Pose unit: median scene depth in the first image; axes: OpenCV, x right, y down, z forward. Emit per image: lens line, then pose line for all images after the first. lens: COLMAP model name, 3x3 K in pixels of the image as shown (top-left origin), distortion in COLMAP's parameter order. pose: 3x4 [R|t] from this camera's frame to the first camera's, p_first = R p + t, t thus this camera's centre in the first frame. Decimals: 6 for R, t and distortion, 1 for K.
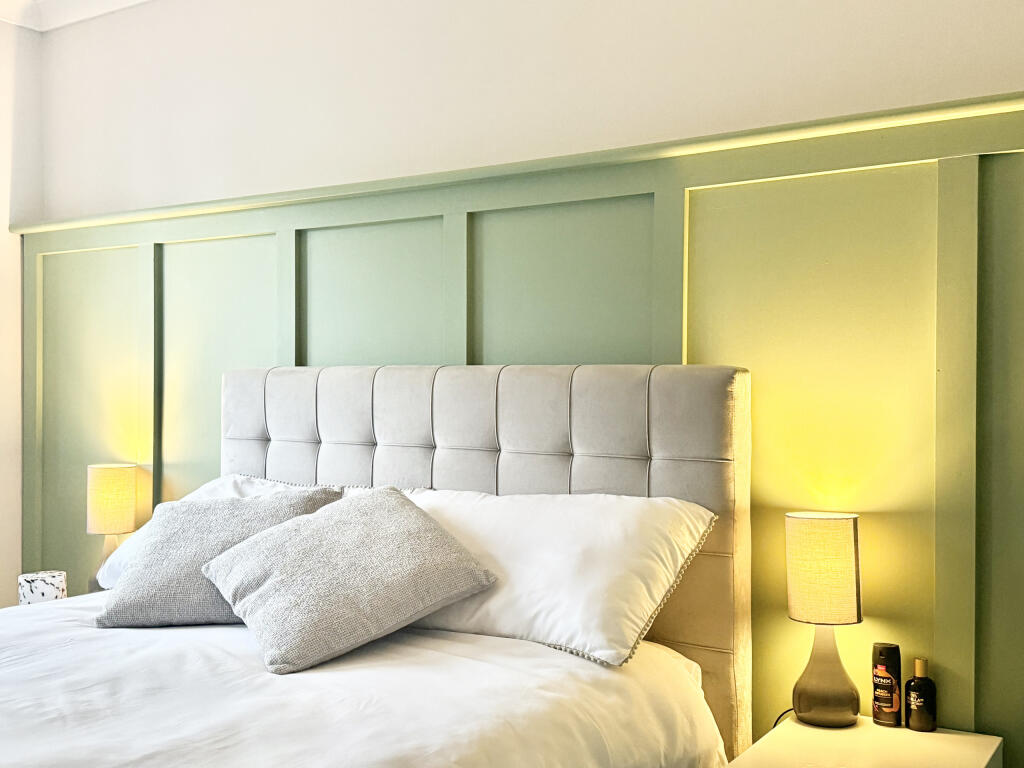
lens RADIAL K [[1068.0, 0, 512.0], [0, 1068.0, 384.0], [0, 0, 1]] dist [0.189142, -0.416203]
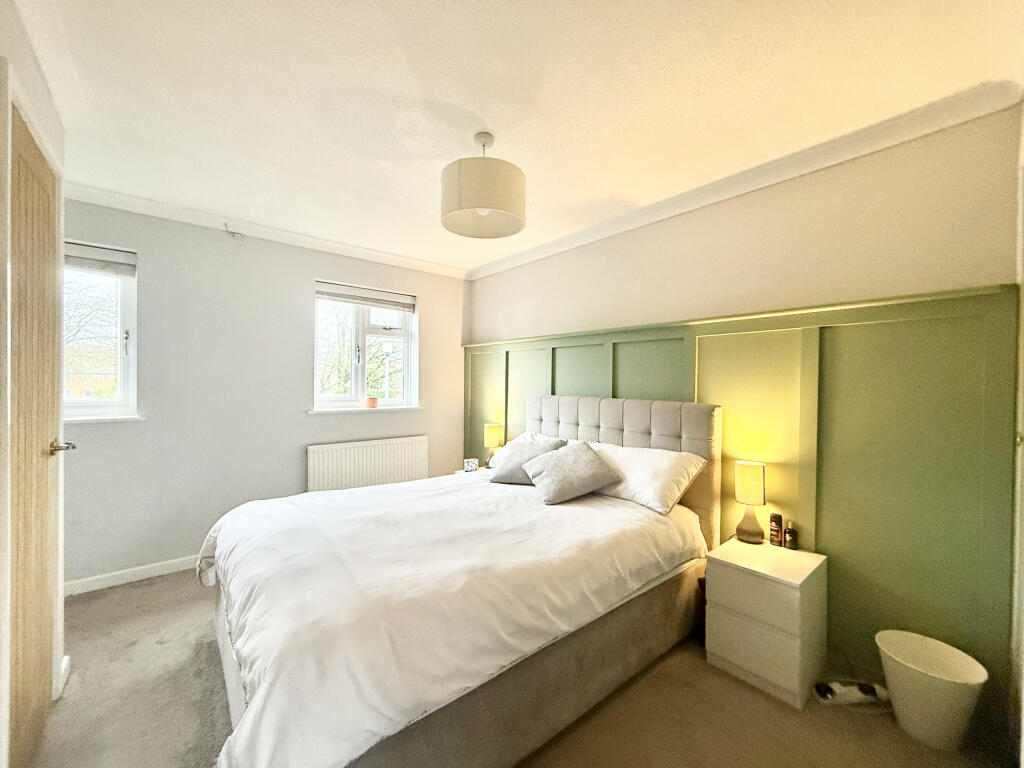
lens RADIAL K [[406.6, 0, 509.9], [0, 406.6, 384.2], [0, 0, 1]] dist [0.000561, 0.000198]
pose [[0.957268, 0.011234, -0.288983, 0.011010], [-0.010431, 0.999936, 0.004319, -0.067492], [0.289013, -0.001121, 0.957324, -0.111453]]
